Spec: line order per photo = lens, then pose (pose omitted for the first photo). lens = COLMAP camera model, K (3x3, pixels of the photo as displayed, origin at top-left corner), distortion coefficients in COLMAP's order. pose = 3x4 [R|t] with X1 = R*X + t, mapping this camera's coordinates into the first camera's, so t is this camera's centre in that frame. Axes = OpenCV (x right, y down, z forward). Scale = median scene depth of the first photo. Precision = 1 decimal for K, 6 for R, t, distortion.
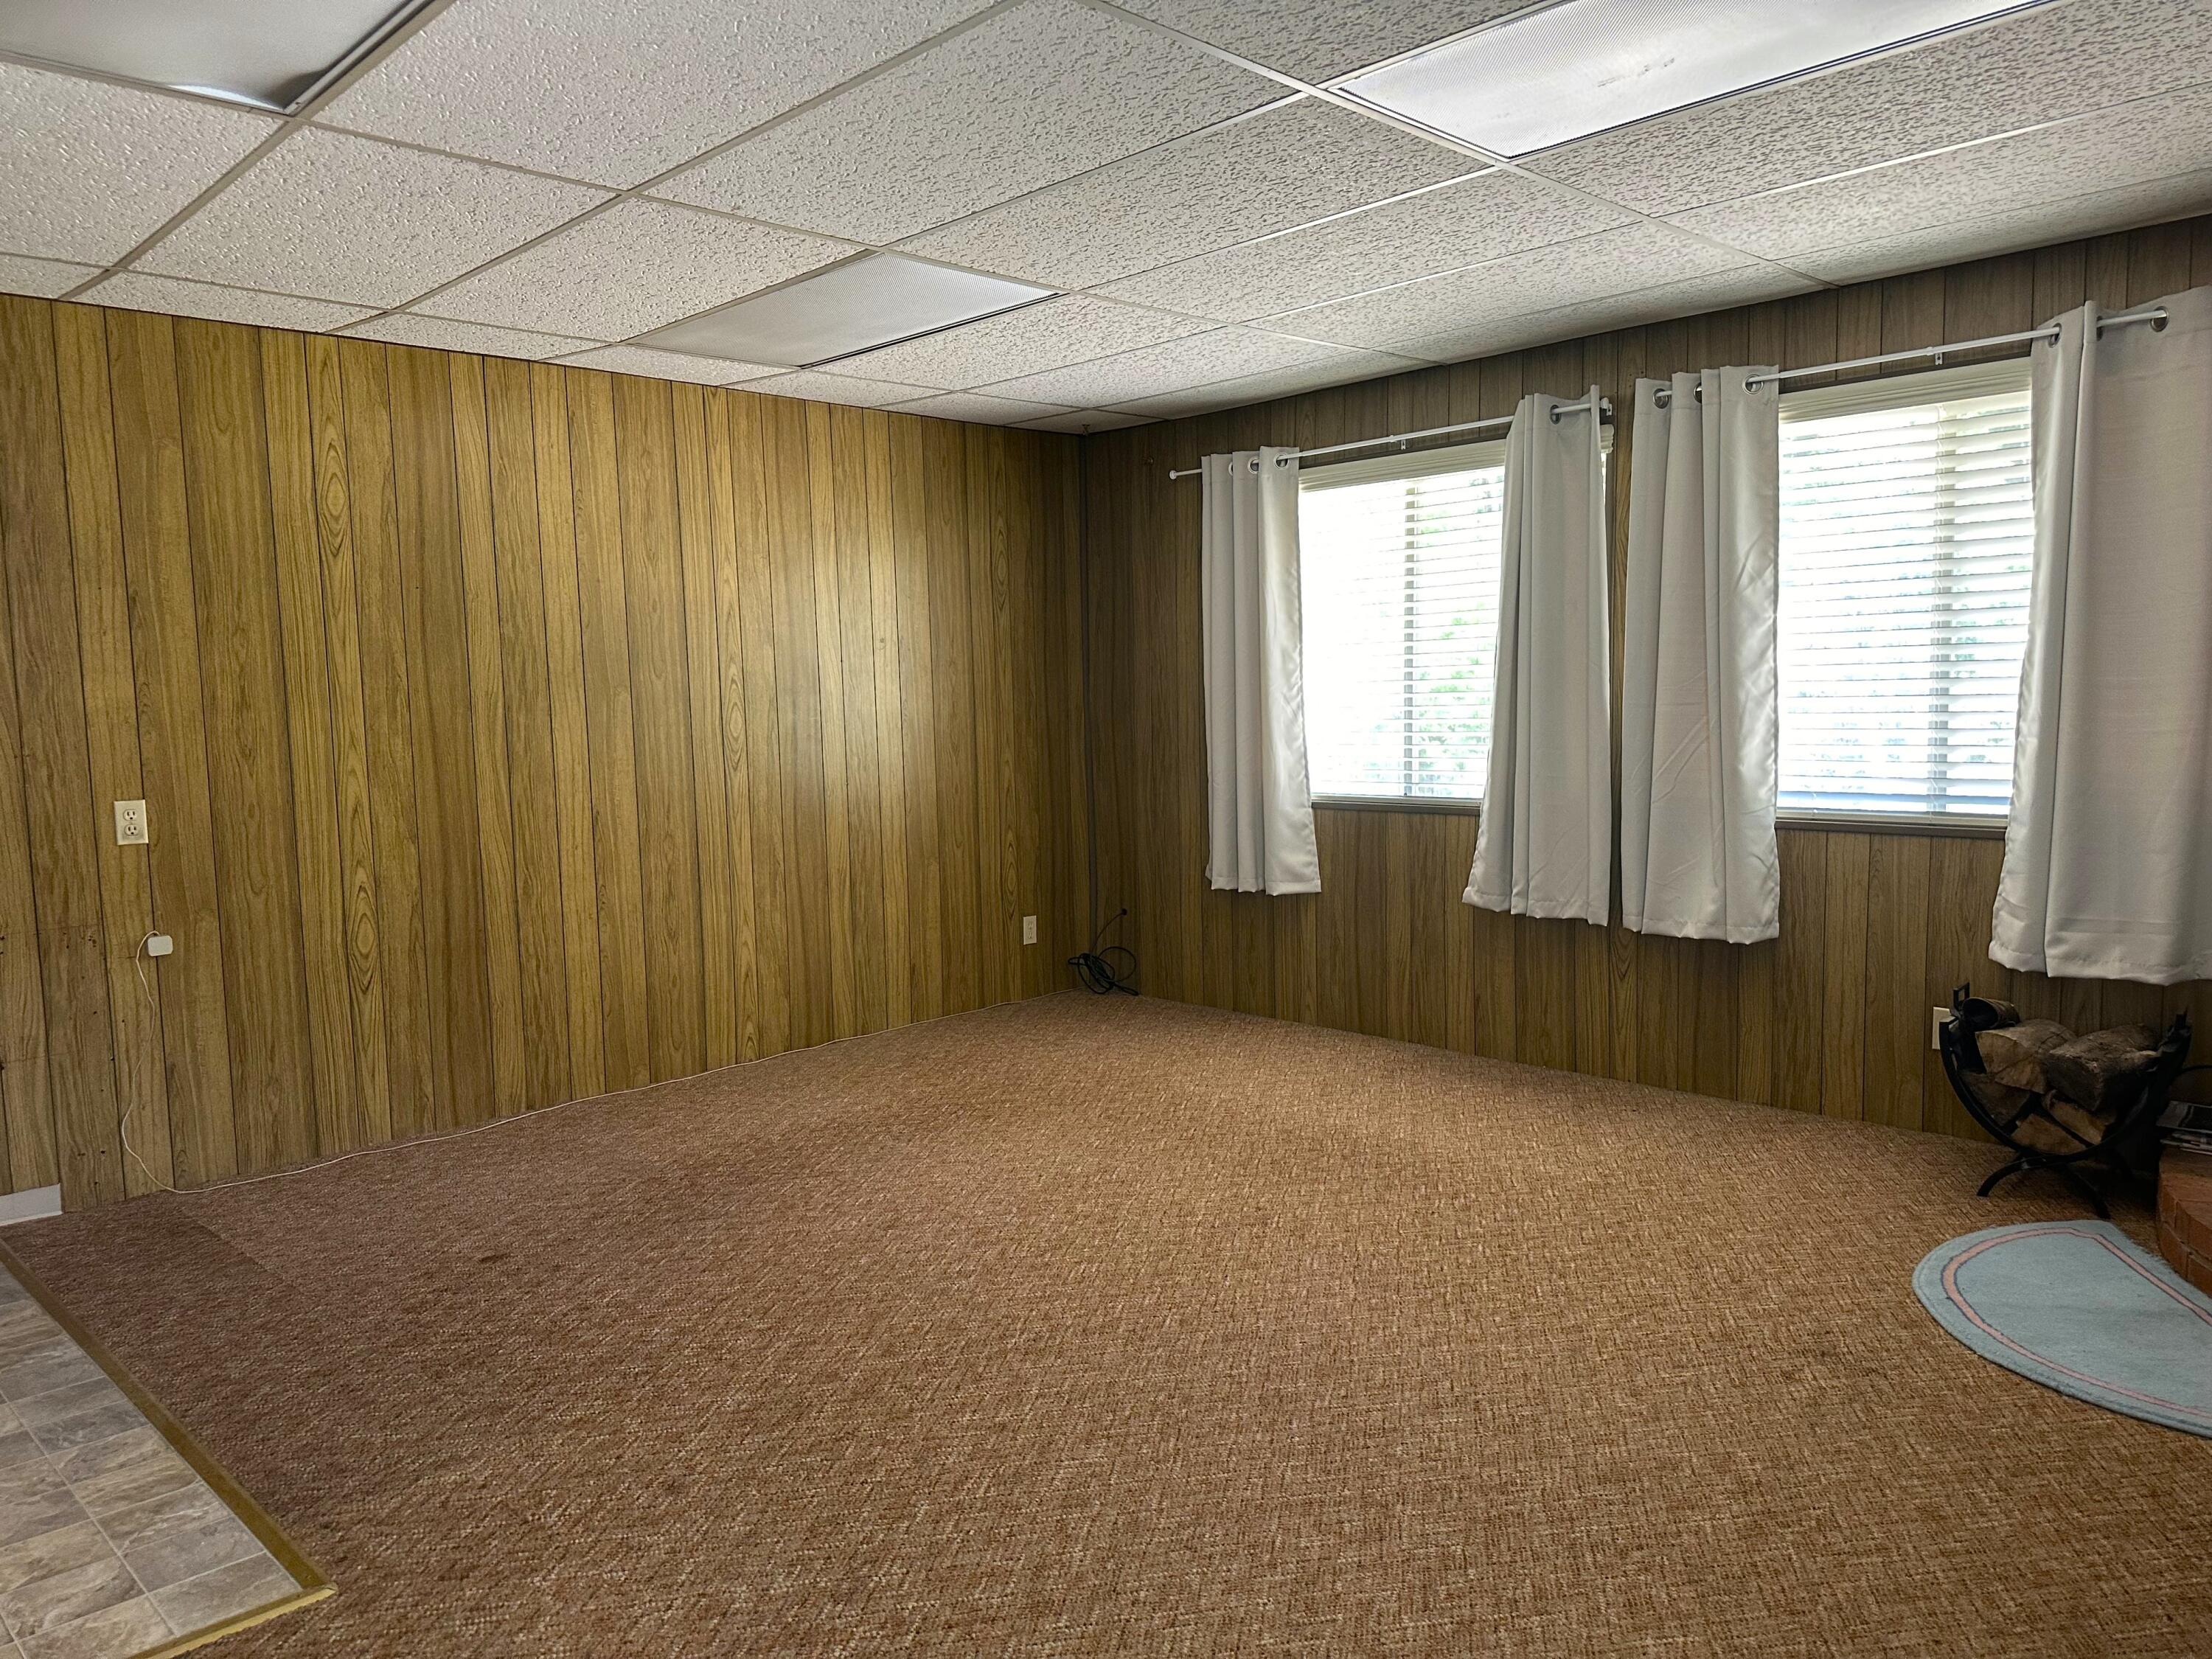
lens RADIAL K [[1545.0, 0, 1103.8], [0, 1545.0, 842.0], [0, 0, 1]] dist [0.065692, -0.083847]
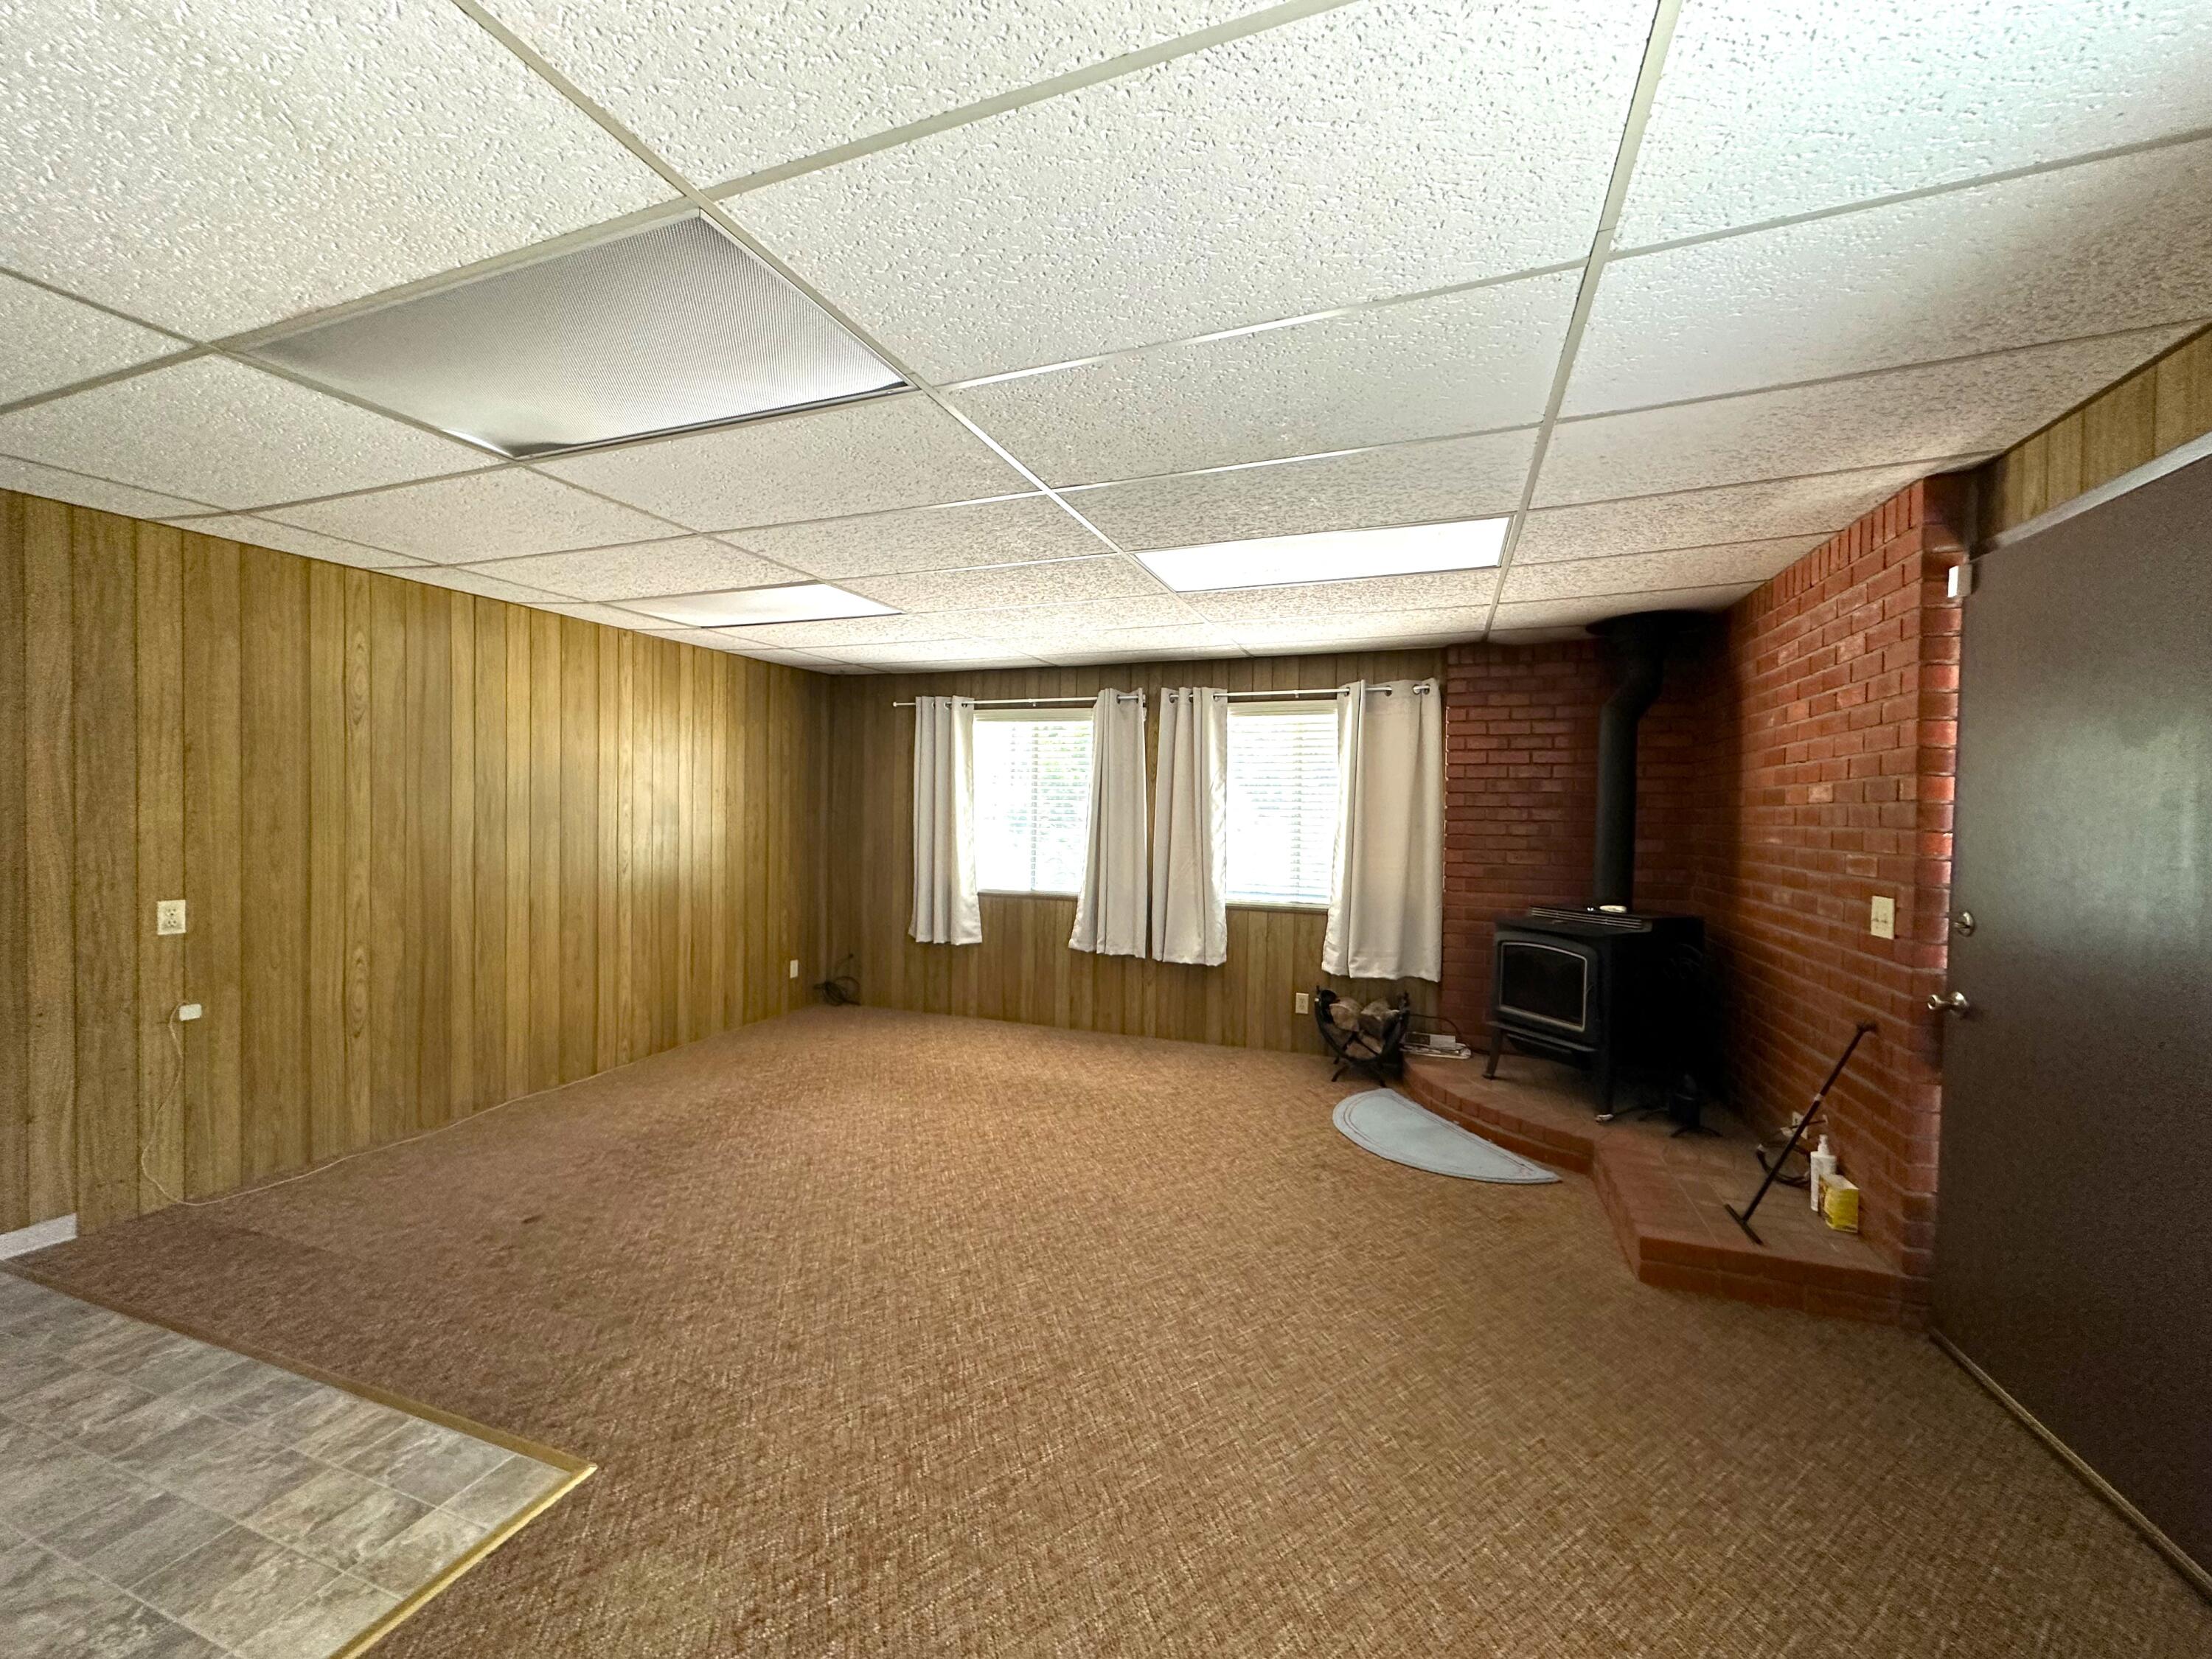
lens RADIAL K [[881.4, 0, 1104.9], [0, 881.4, 830.3], [0, 0, 1]] dist [-0.003539, 0.000231]
pose [[0.905164, 0.029263, 0.424053, -0.215076], [0.003567, 0.997069, -0.076421, -0.024307], [-0.425047, 0.070686, 0.902407, 0.007975]]
